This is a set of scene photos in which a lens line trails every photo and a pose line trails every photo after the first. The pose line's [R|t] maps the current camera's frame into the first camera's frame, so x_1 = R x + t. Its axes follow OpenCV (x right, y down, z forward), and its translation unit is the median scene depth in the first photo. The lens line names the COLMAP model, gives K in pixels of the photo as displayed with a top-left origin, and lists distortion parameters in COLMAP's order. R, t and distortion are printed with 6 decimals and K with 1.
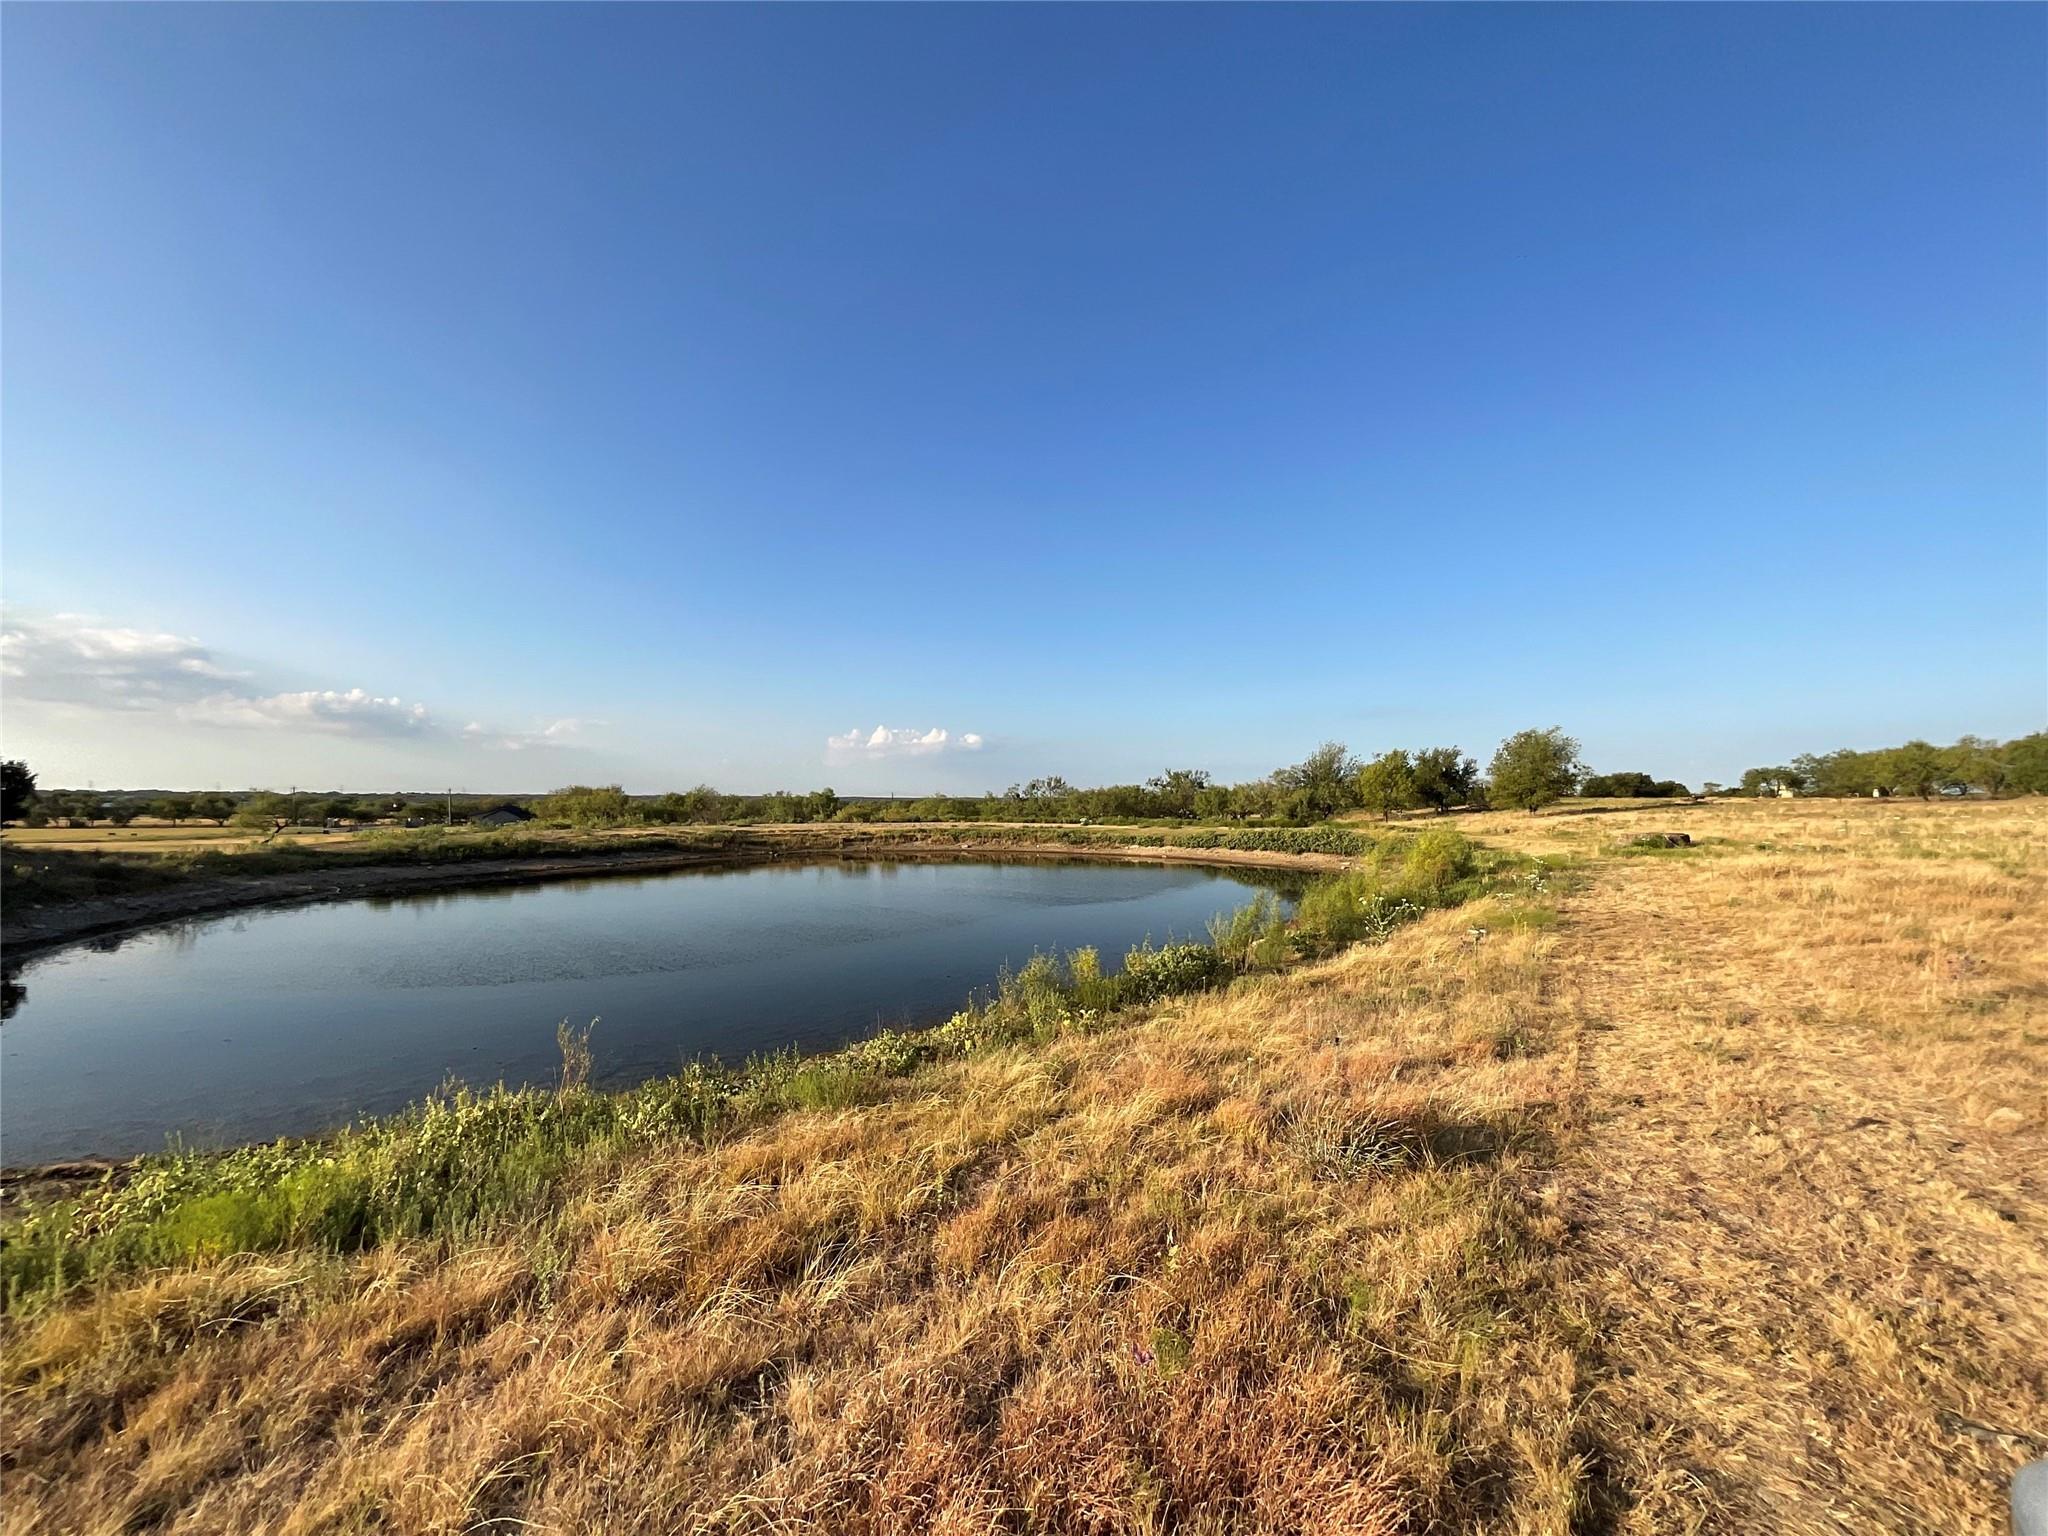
lens RADIAL K [[830.6, 0, 1019.9], [0, 830.6, 751.5], [0, 0, 1]] dist [-0.002709, 0.003062]
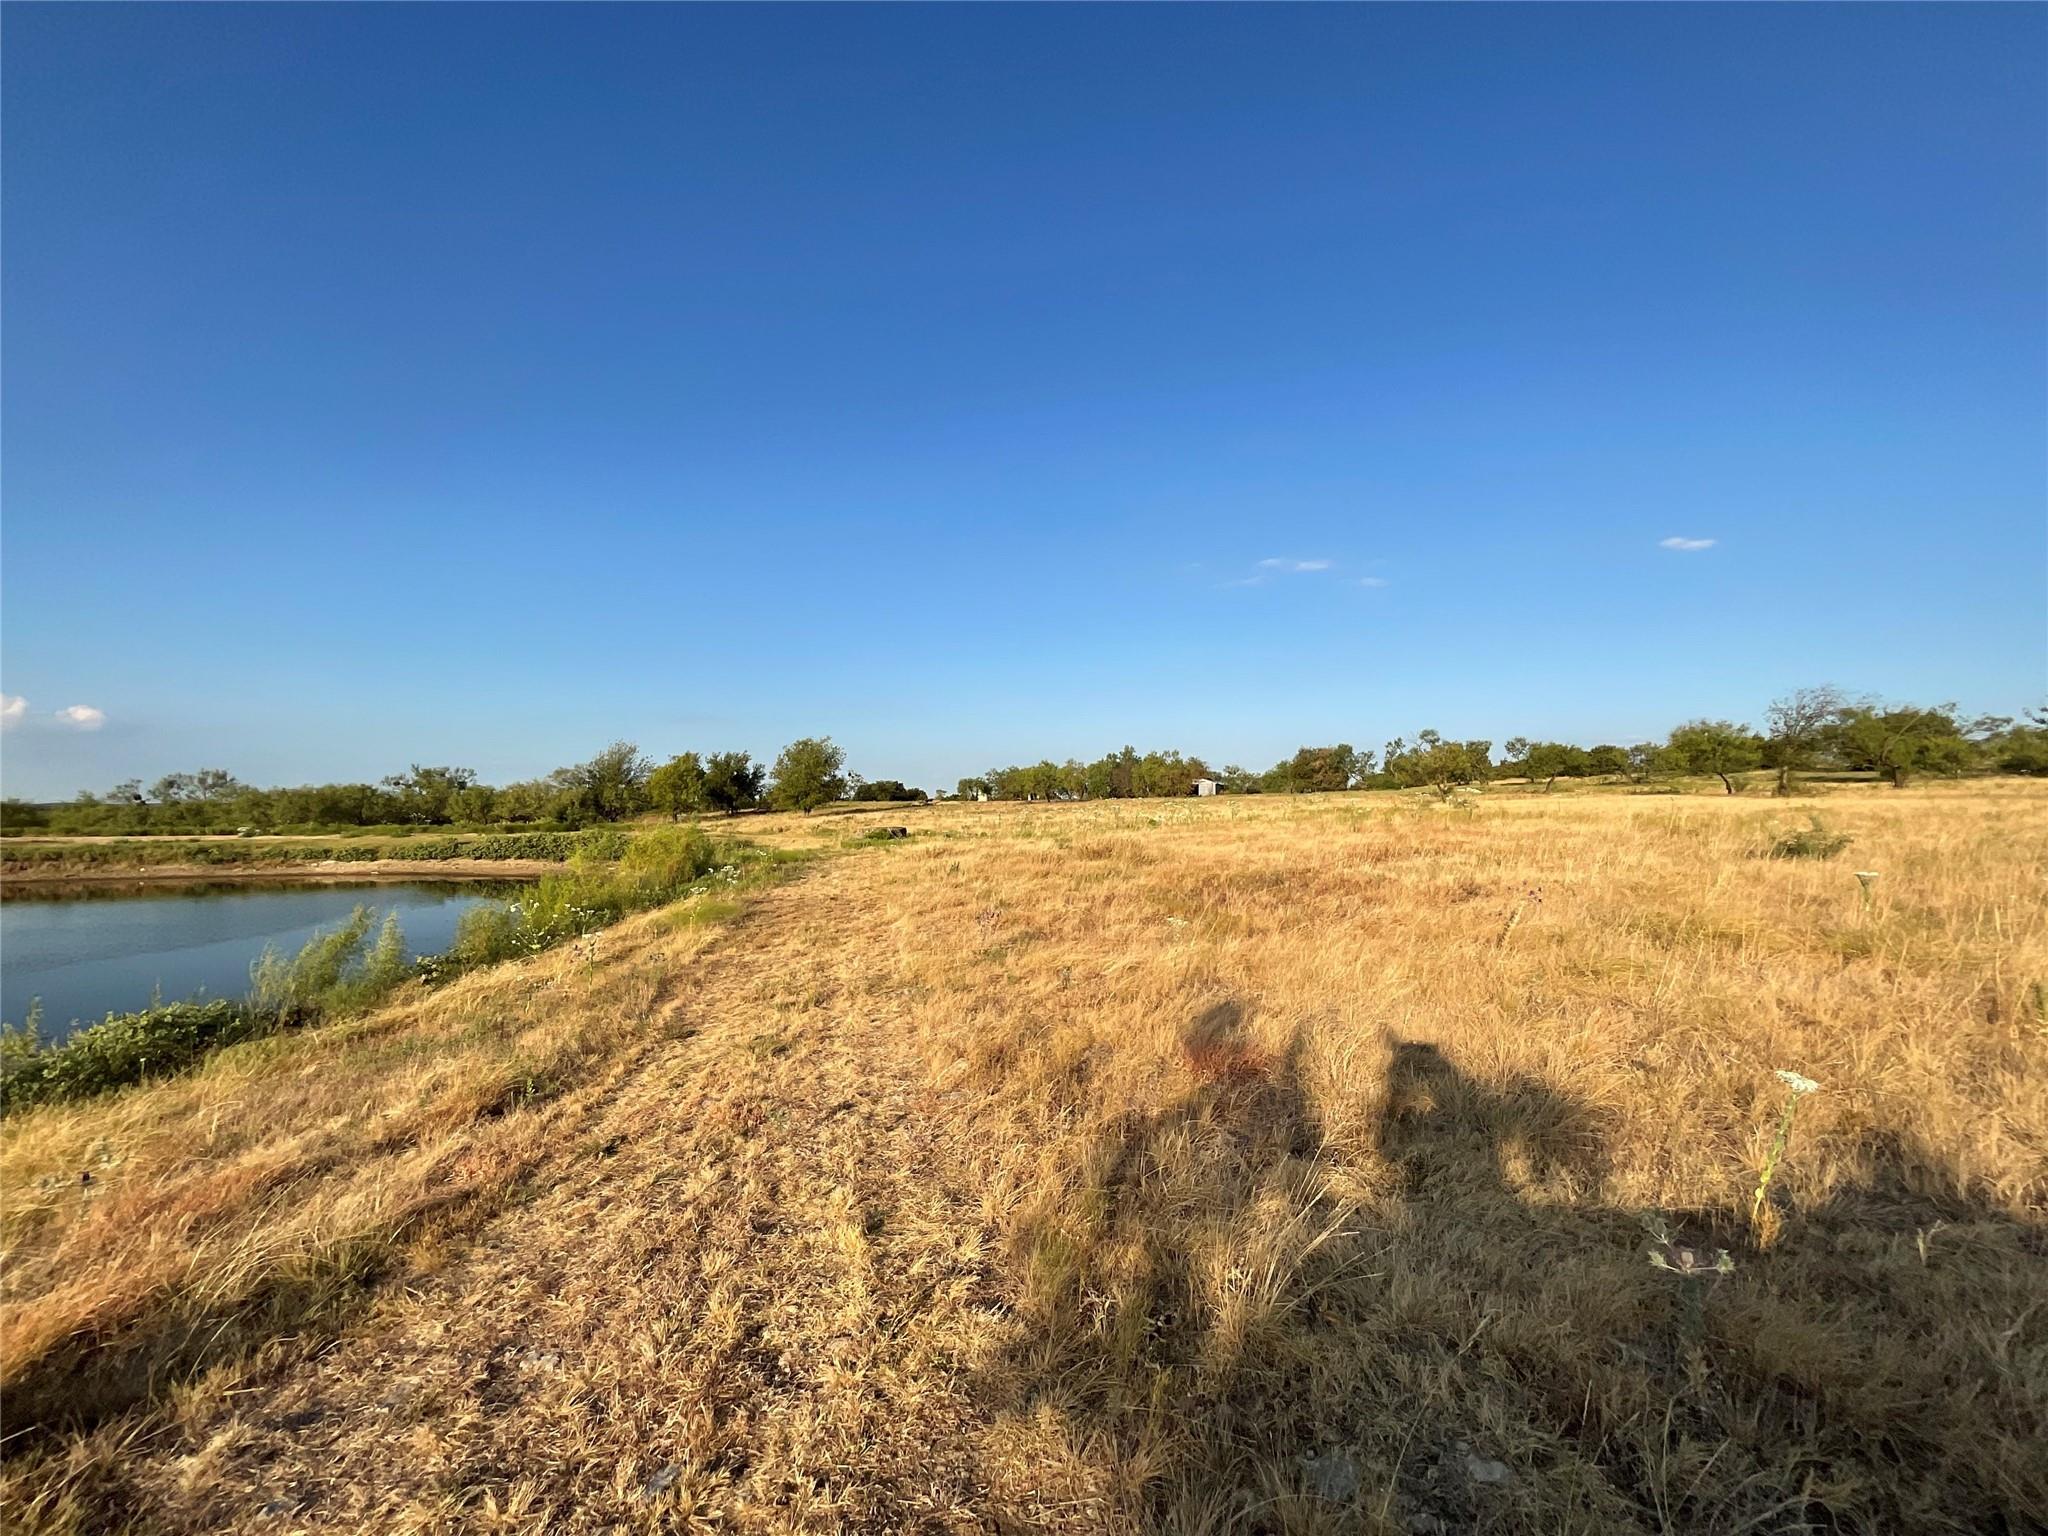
lens RADIAL K [[830.6, 0, 1019.9], [0, 830.6, 751.5], [0, 0, 1]] dist [-0.002709, 0.003062]
pose [[0.706299, 0.041770, 0.706680, 0.177843], [-0.037650, 0.999061, -0.021422, 0.023631], [-0.706912, -0.011476, 0.707209, 0.078598]]
